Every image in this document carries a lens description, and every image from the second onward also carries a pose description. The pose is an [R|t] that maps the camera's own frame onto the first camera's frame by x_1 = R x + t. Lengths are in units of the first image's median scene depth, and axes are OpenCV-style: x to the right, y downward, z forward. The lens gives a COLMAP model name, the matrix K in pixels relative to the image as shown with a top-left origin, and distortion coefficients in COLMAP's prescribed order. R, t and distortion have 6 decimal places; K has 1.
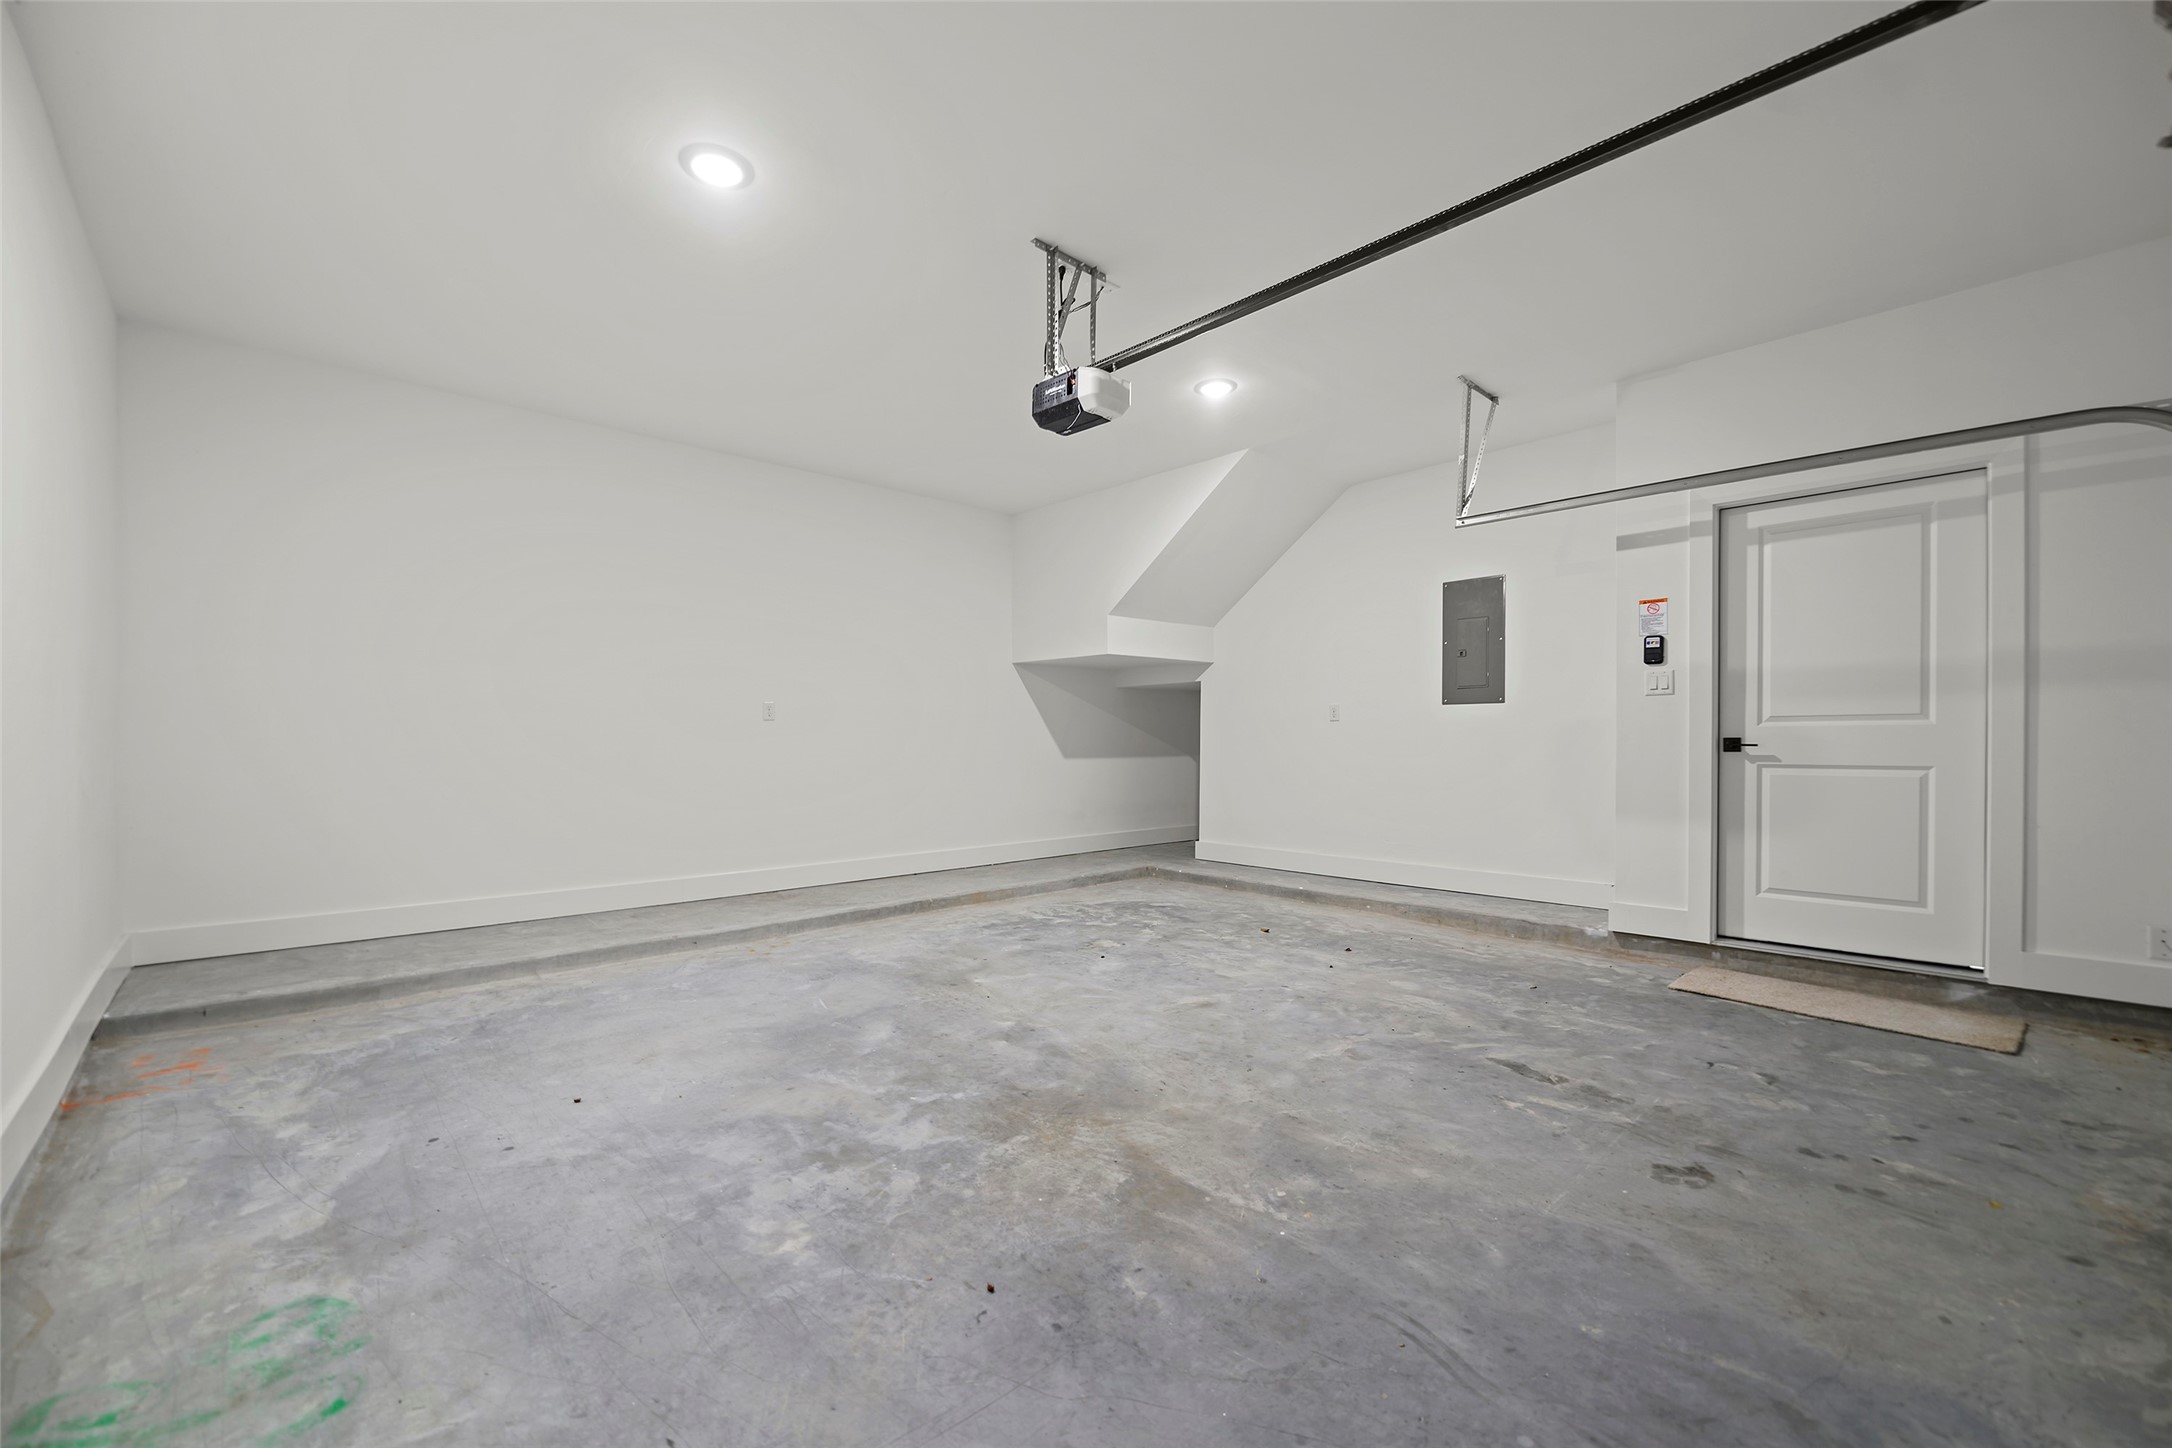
lens RADIAL K [[892.8, 0, 1085.0], [0, 892.8, 732.8], [0, 0, 1]] dist [-0.000948, 0.000092]
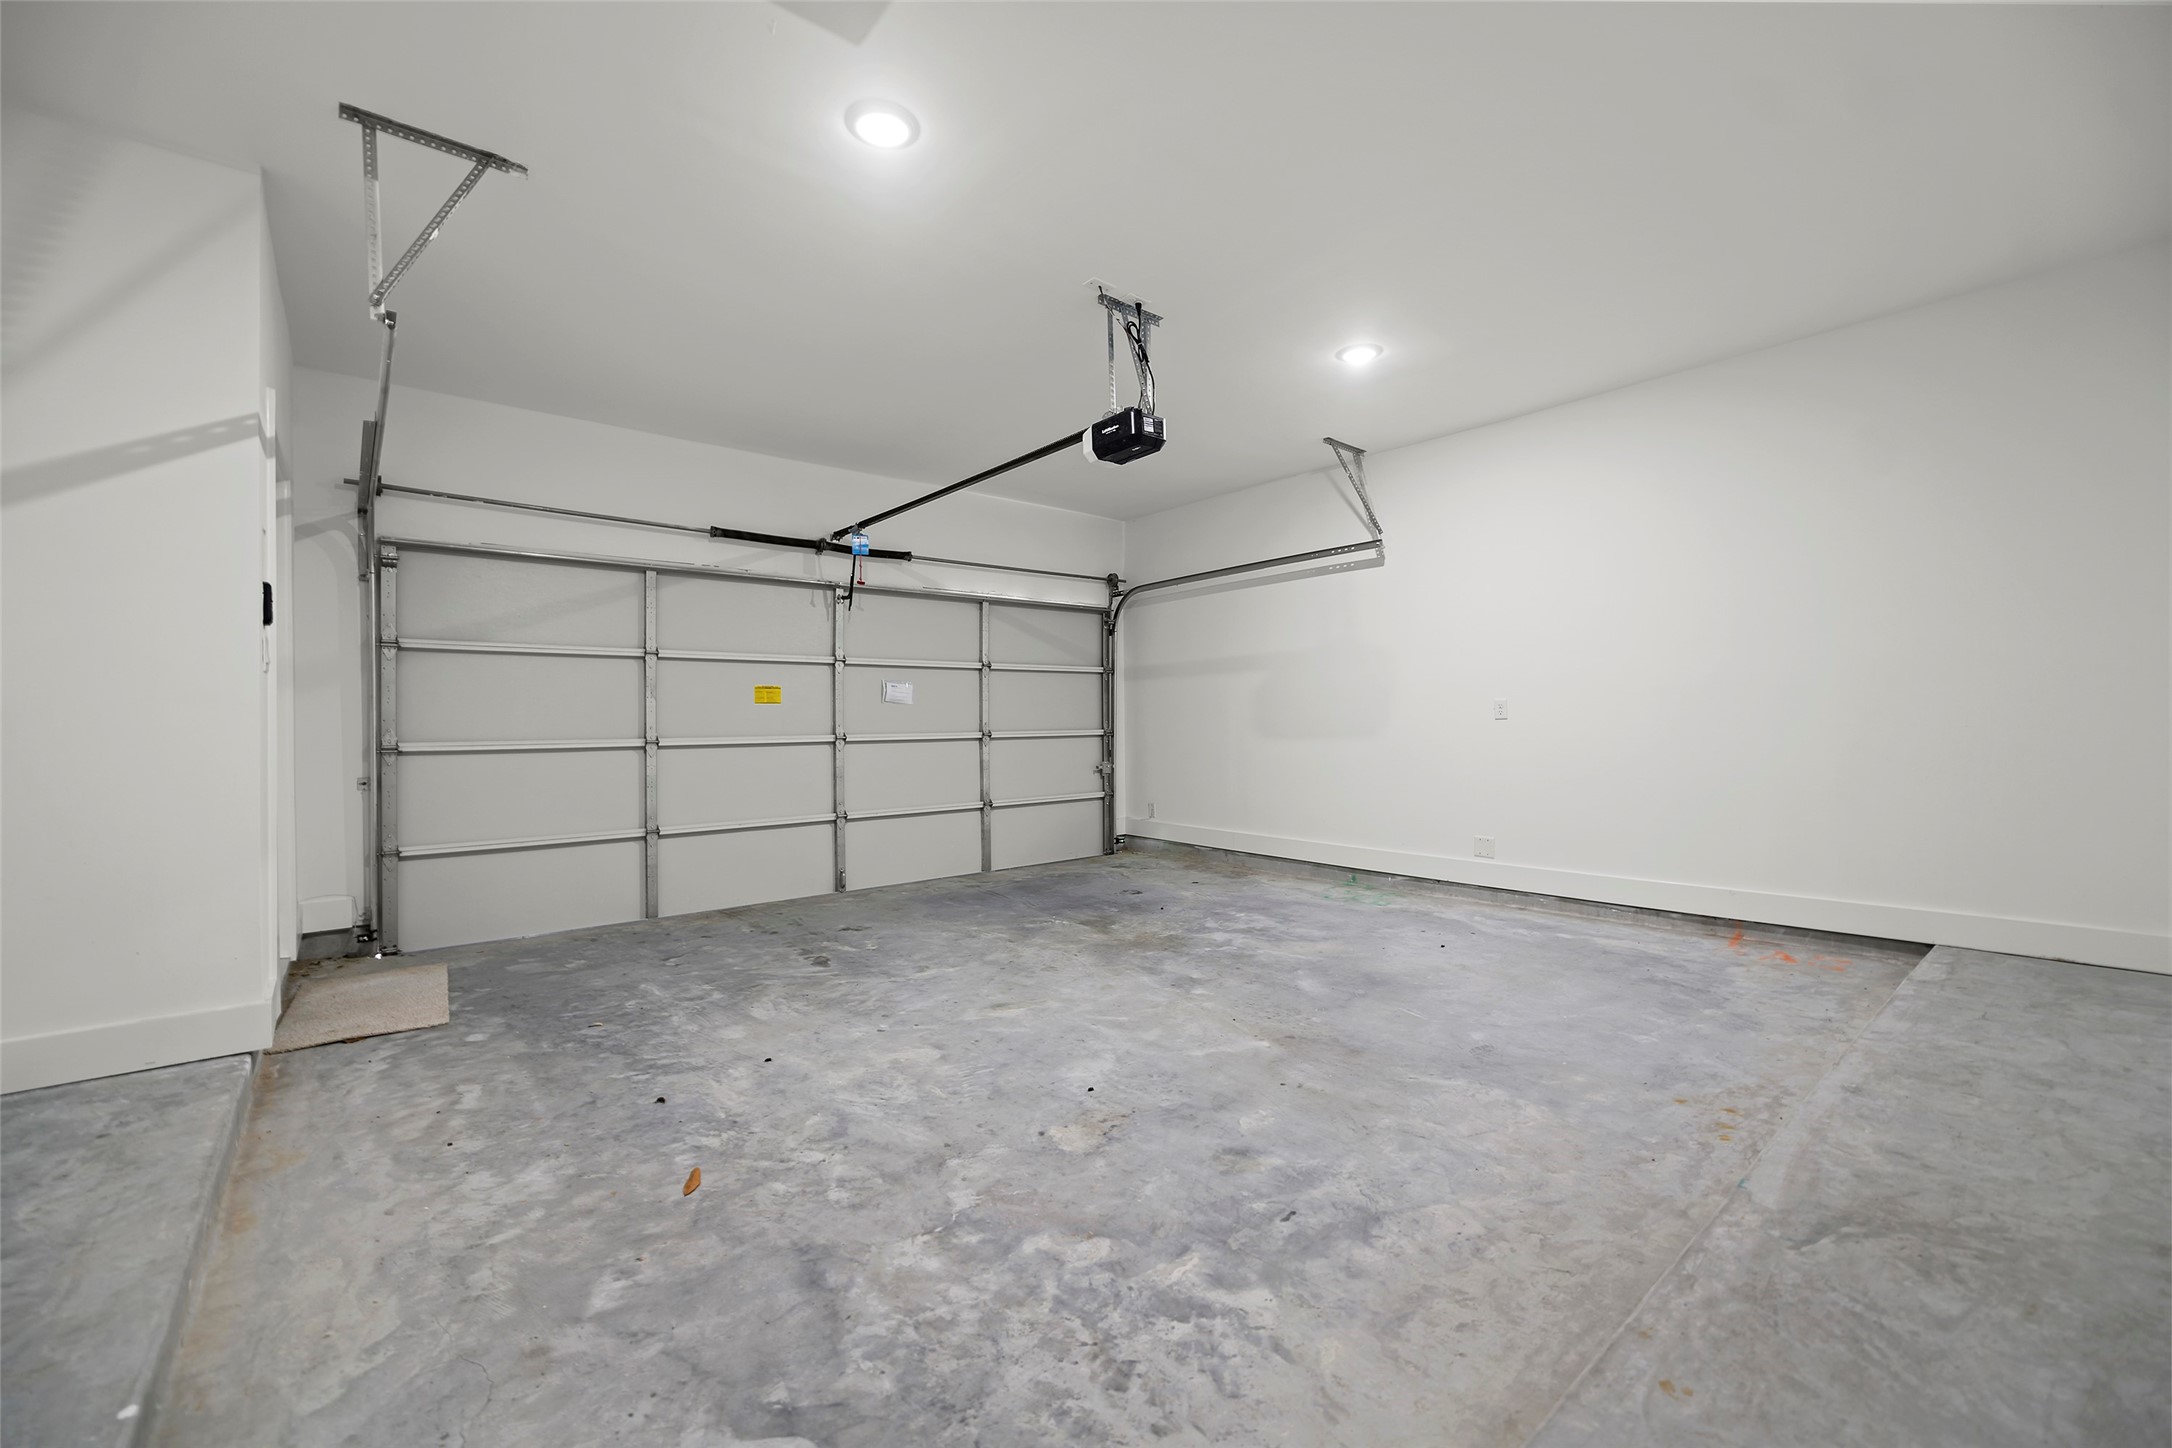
lens RADIAL K [[892.8, 0, 1087.3], [0, 892.8, 724.8], [0, 0, 1]] dist [-0.000948, 0.000092]
pose [[-0.998138, 0.011673, 0.059873, -0.019888], [0.011393, 0.999923, -0.005020, 0.008877], [-0.059927, -0.004328, -0.998193, 1.919901]]
